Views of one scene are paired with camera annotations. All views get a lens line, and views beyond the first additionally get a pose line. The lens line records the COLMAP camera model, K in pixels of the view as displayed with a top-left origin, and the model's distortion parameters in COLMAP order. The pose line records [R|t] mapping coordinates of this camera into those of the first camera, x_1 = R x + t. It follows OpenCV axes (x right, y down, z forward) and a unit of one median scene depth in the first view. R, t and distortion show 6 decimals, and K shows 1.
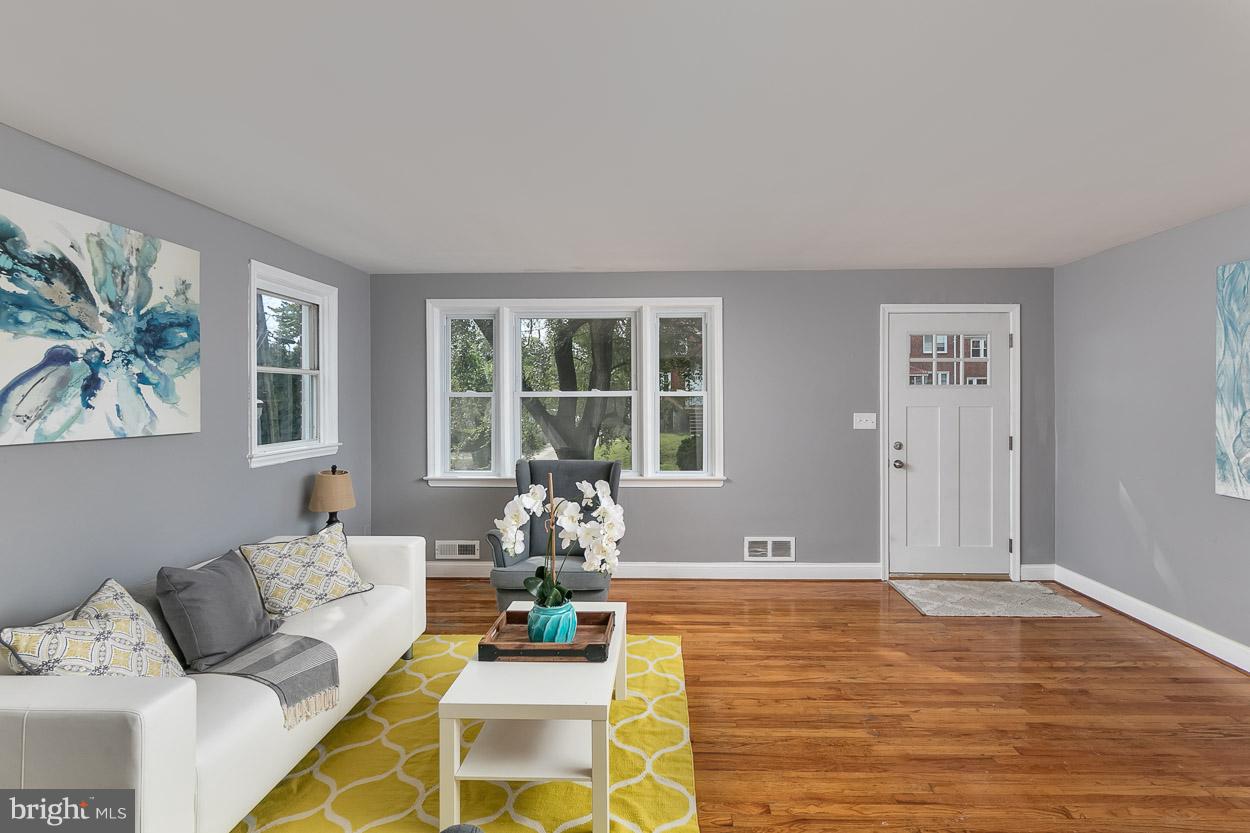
lens RADIAL K [[641.2, 0, 626.2], [0, 641.2, 397.1], [0, 0, 1]] dist [0.001032, 0.000725]
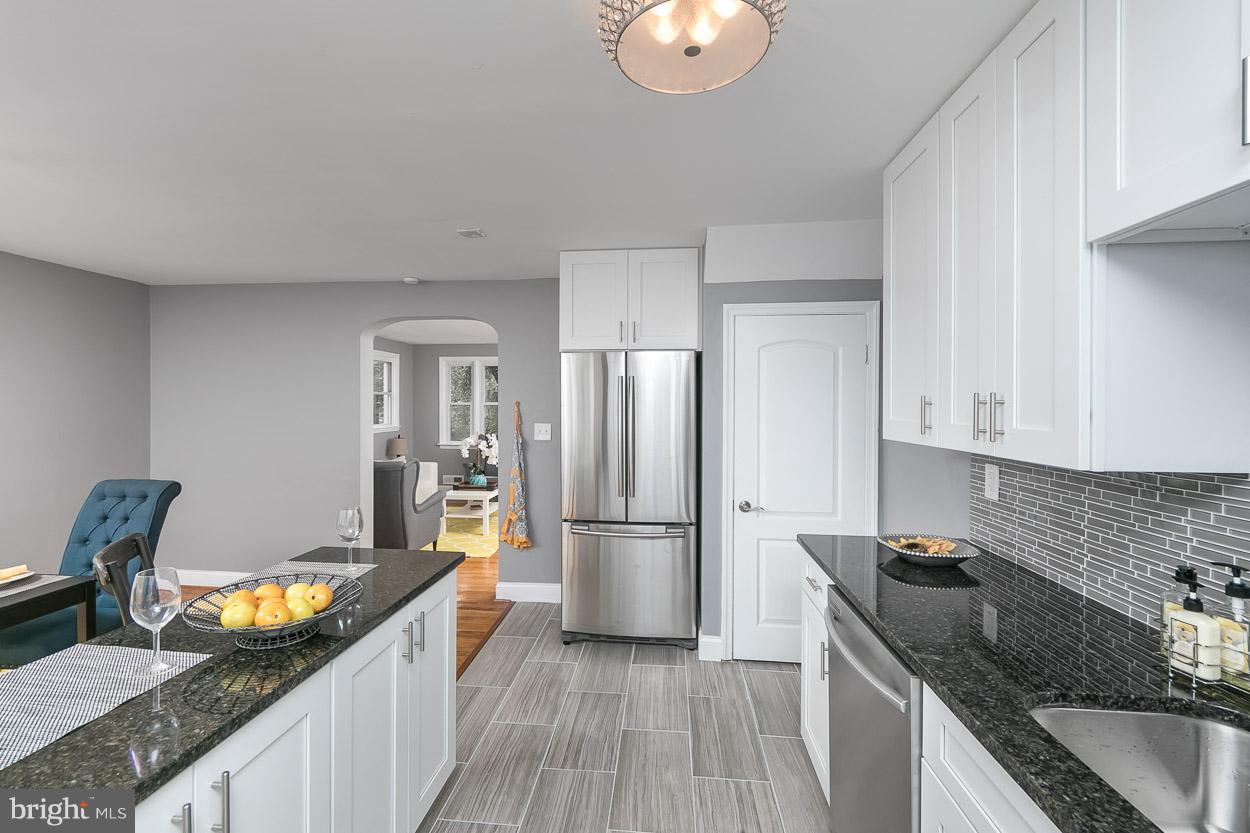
lens RADIAL K [[644.3, 0, 625.0], [0, 644.3, 416.5], [0, 0, 1]] dist [0.001469, 0.001687]
pose [[0.999134, 0.005670, -0.041224, 0.668305], [-0.004598, 0.999650, 0.026036, -0.032269], [0.041357, -0.025824, 0.998811, -1.906655]]
